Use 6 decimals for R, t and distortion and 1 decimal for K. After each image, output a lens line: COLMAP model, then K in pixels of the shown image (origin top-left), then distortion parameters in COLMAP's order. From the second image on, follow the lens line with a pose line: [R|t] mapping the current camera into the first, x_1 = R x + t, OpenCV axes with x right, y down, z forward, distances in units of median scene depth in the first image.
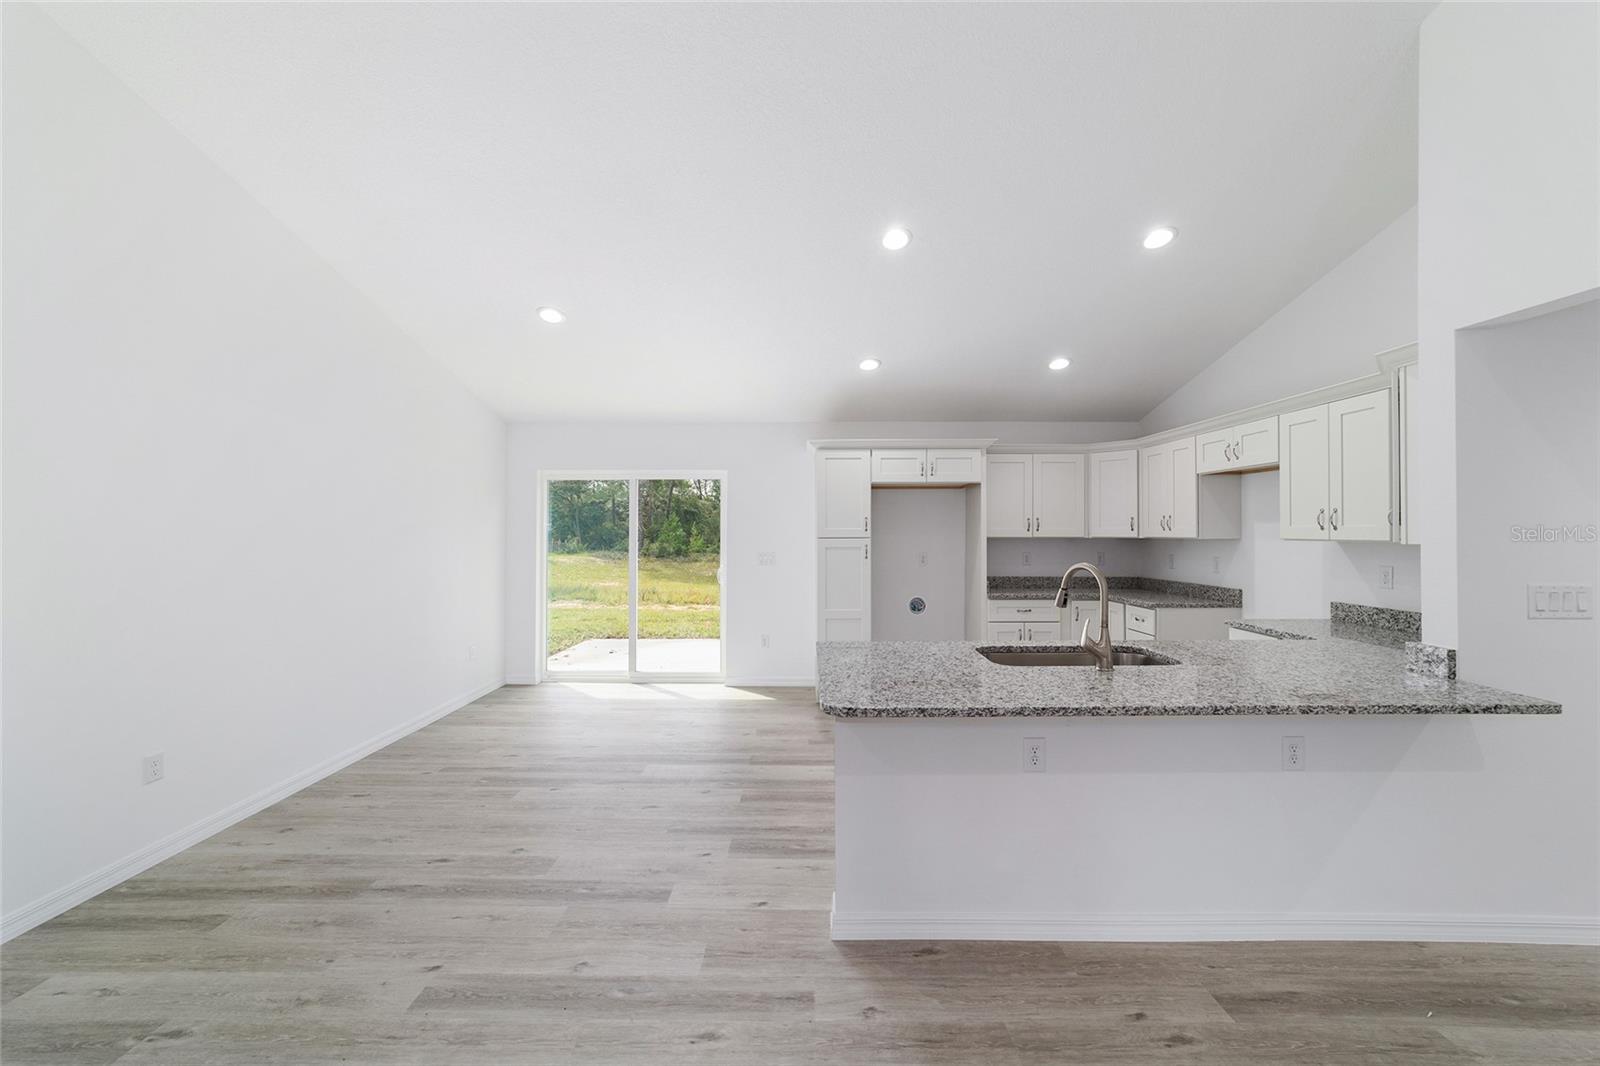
lens RADIAL K [[611.7, 0, 799.0], [0, 611.7, 530.4], [0, 0, 1]] dist [-0.017854, 0.007813]
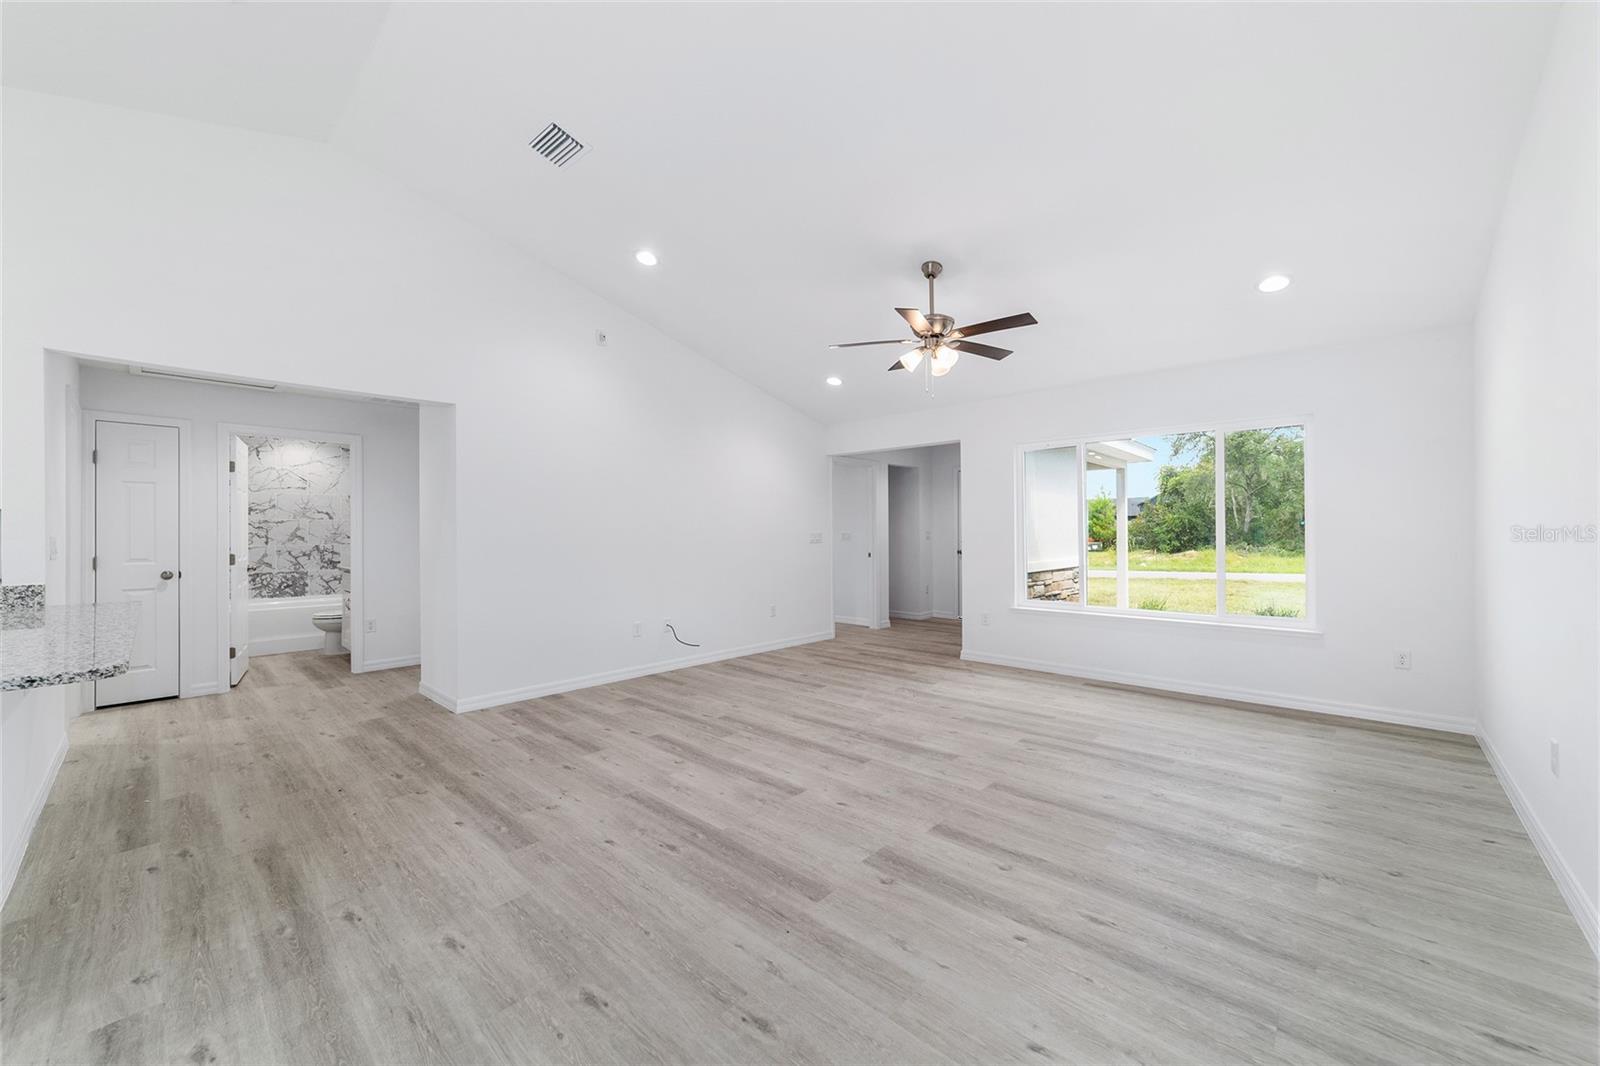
lens RADIAL K [[611.7, 0, 799.0], [0, 611.7, 530.4], [0, 0, 1]] dist [-0.017854, 0.007813]
pose [[-0.734414, 0.009518, 0.678635, -0.491918], [0.006015, 0.999954, -0.007515, 0.044312], [-0.678675, -0.001437, -0.734438, 0.387972]]
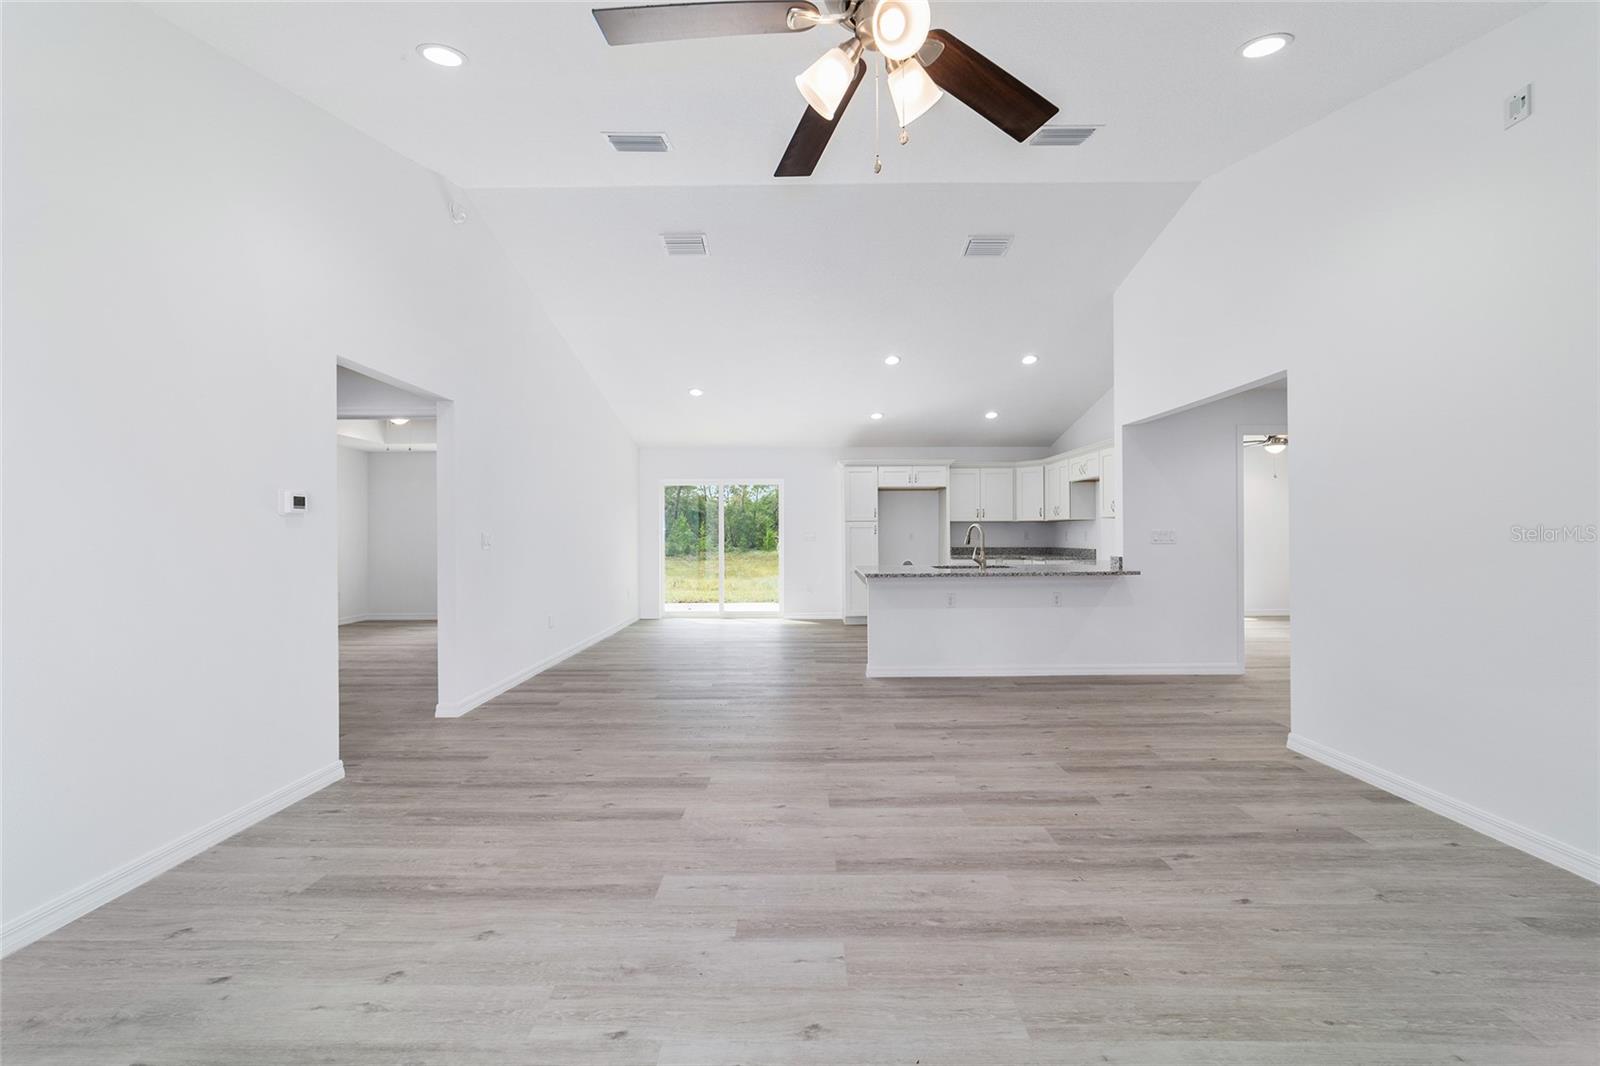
lens RADIAL K [[611.7, 0, 799.0], [0, 611.7, 530.4], [0, 0, 1]] dist [-0.017854, 0.007813]
pose [[0.999992, -0.003719, 0.001675, -0.100917], [0.003722, 0.999991, -0.001834, 0.041576], [-0.001668, 0.001841, 0.999997, -0.660448]]
